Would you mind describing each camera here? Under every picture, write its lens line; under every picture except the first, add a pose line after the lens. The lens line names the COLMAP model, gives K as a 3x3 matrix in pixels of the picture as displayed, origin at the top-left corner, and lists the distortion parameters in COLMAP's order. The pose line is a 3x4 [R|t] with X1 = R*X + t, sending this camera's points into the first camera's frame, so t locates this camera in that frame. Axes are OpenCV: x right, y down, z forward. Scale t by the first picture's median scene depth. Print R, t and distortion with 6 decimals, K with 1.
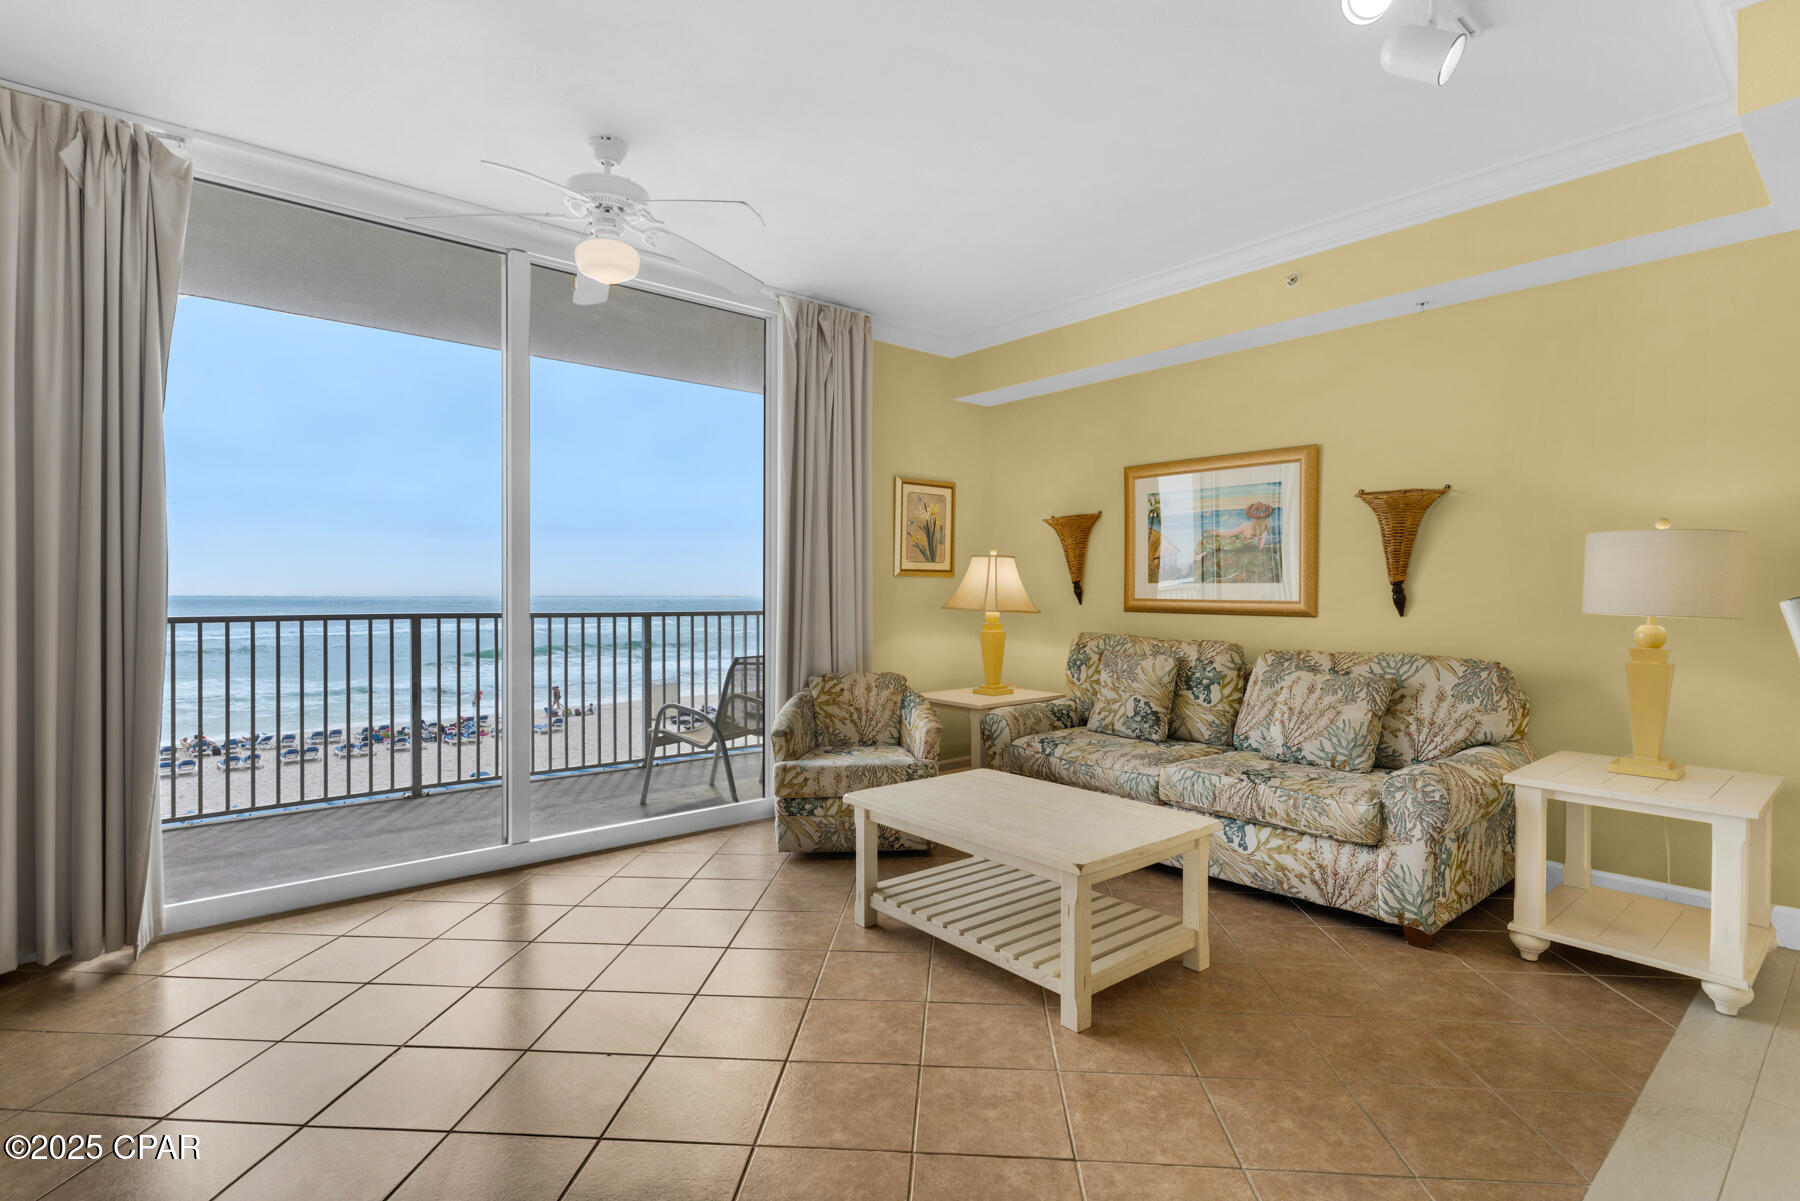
lens RADIAL K [[875.9, 0, 900.6], [0, 875.9, 596.7], [0, 0, 1]] dist [0.001107, 0.002056]
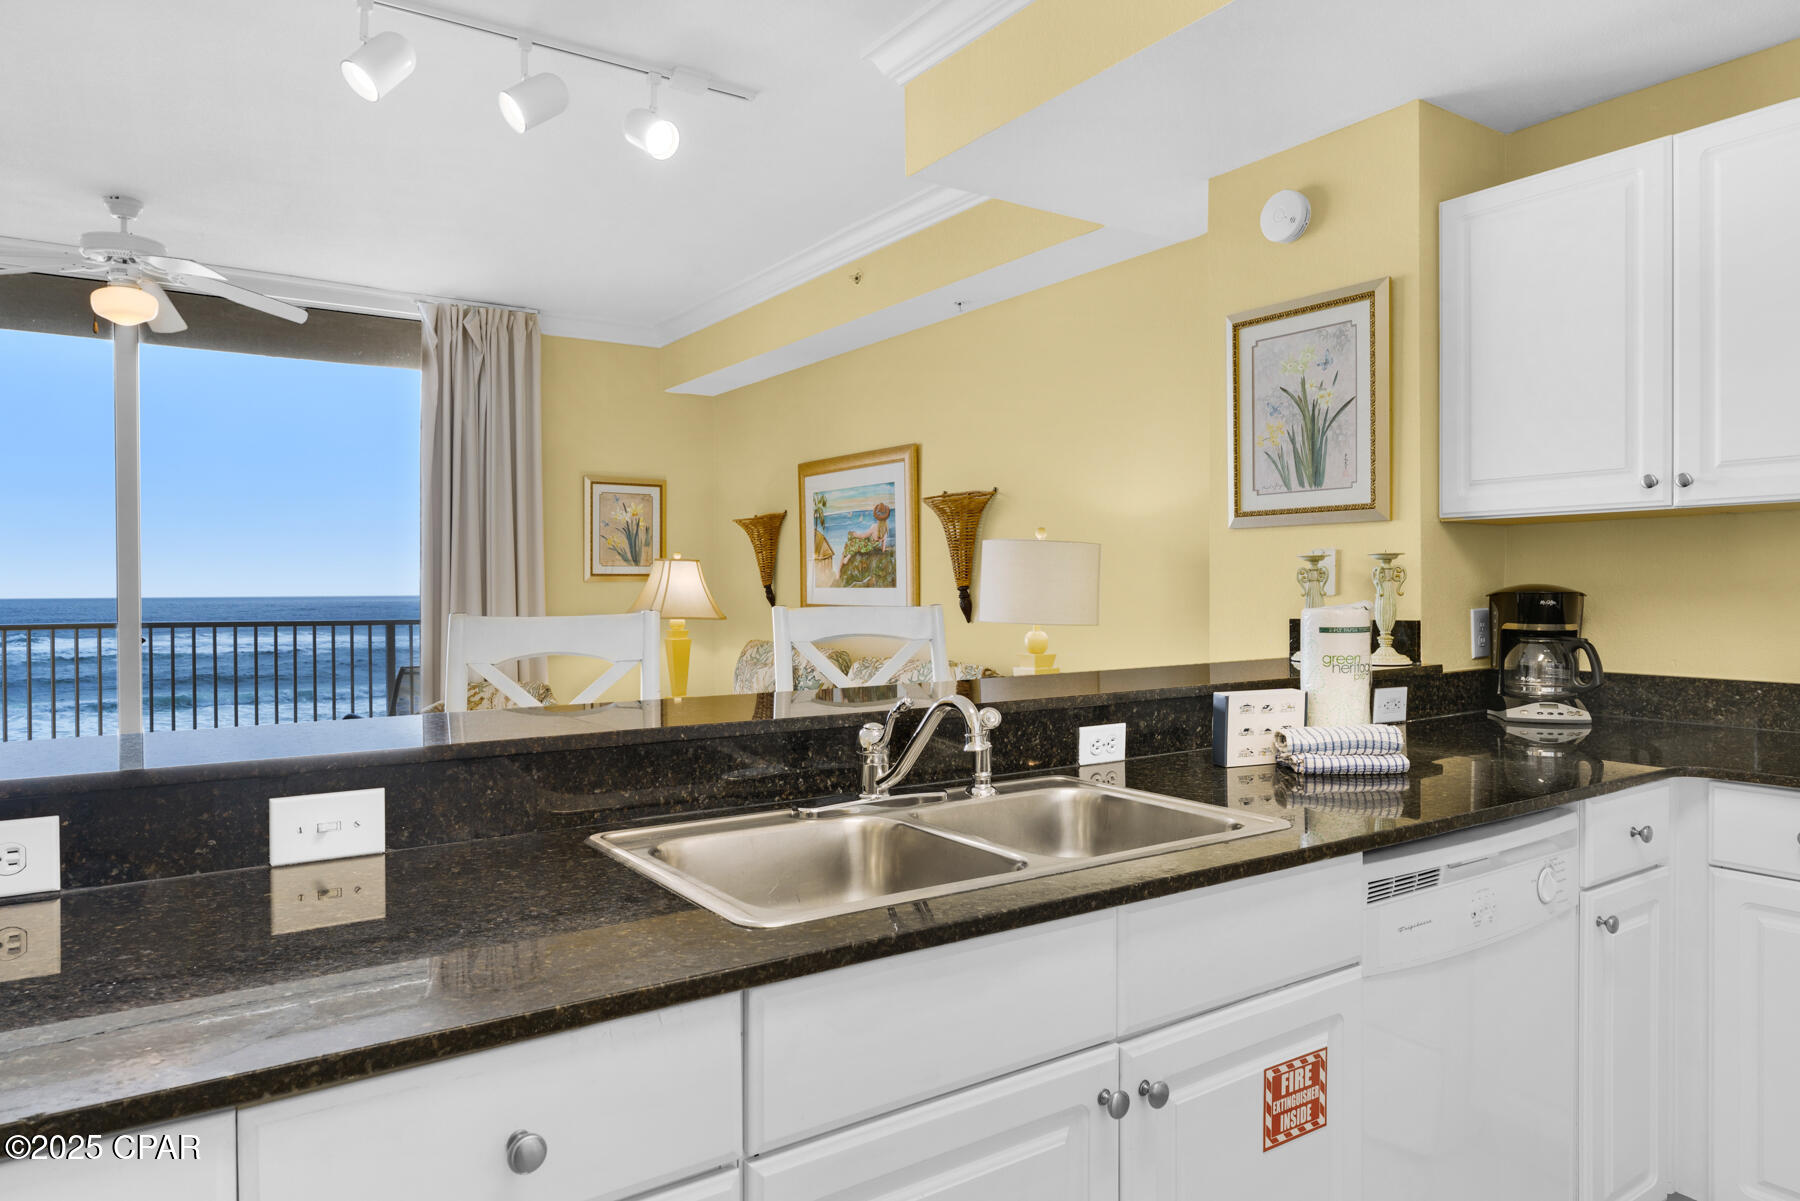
lens RADIAL K [[1133.6, 0, 897.5], [0, 1133.6, 593.3], [0, 0, 1]] dist [-0.000286, 0.003955]
pose [[0.994266, -0.007664, -0.106658, 0.574957], [0.007594, 0.999971, -0.001064, -0.008256], [0.106663, 0.000248, 0.994295, -0.234588]]
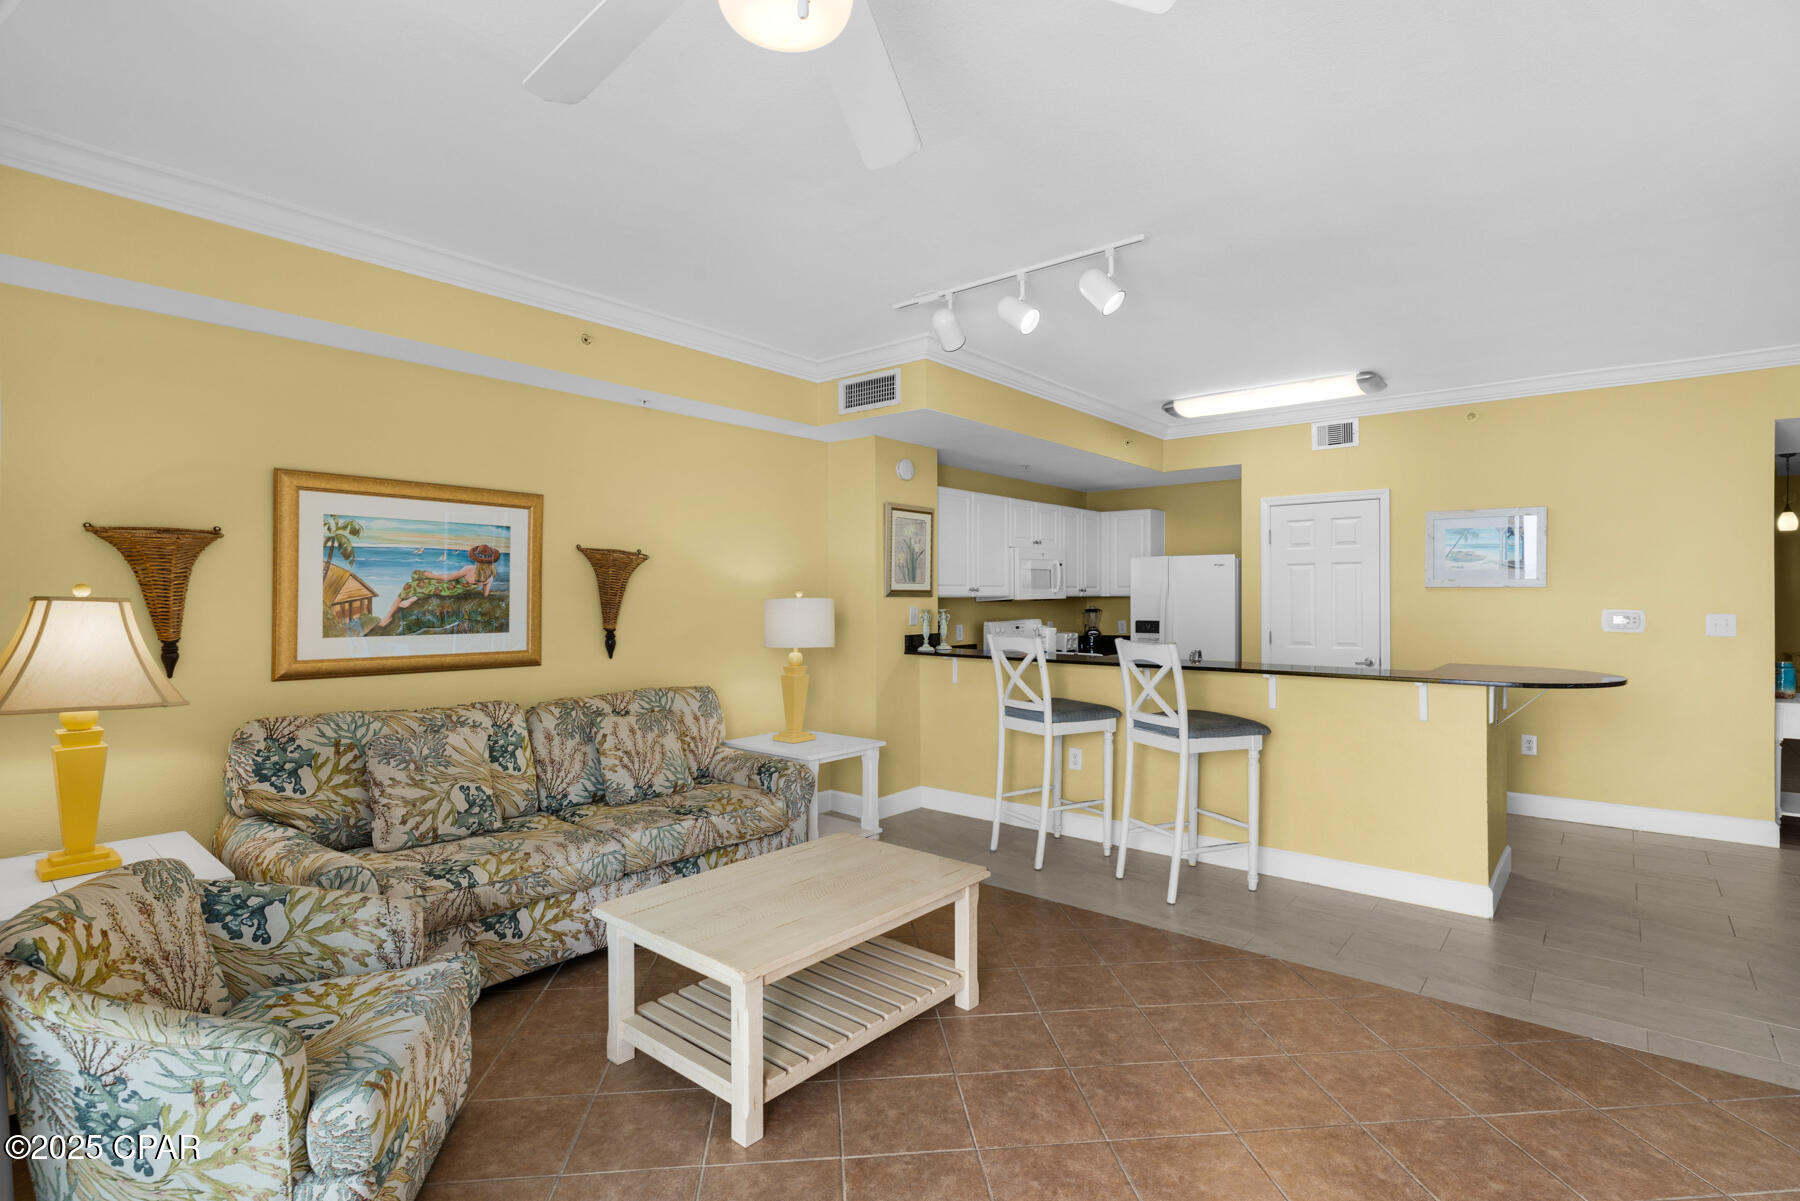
lens RADIAL K [[875.9, 0, 895.1], [0, 875.9, 595.8], [0, 0, 1]] dist [0.001107, 0.002056]
pose [[-0.173638, -0.002228, 0.984807, -0.583303], [0.006858, 0.999970, 0.003471, -0.056614], [-0.984786, 0.007356, -0.173618, 0.759413]]
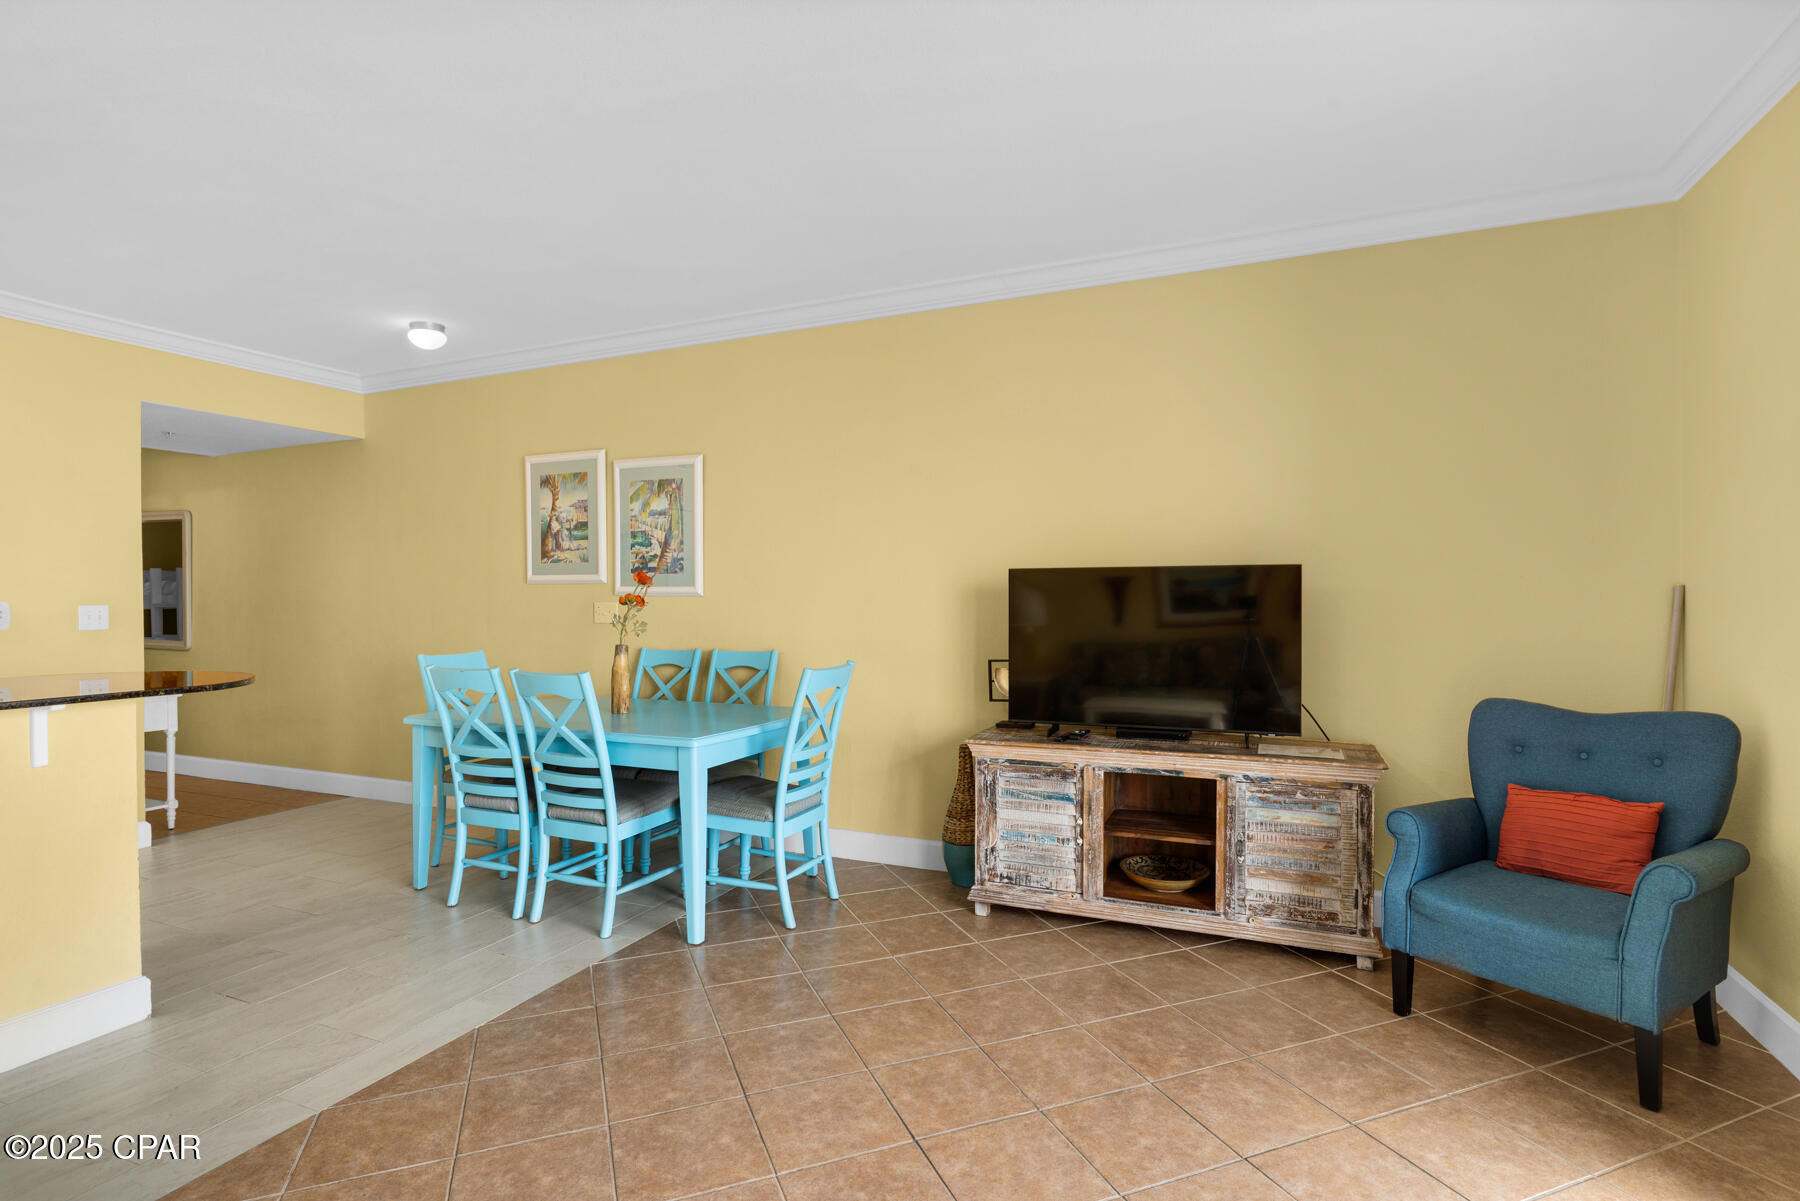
lens RADIAL K [[890.8, 0, 903.0], [0, 890.8, 603.3], [0, 0, 1]] dist [-0.003448, -0.001210]
pose [[-0.899114, 0.008657, -0.437629, -0.018254], [0.003115, 0.999906, 0.013380, -0.034288], [0.437704, 0.010667, -0.899056, 0.844832]]
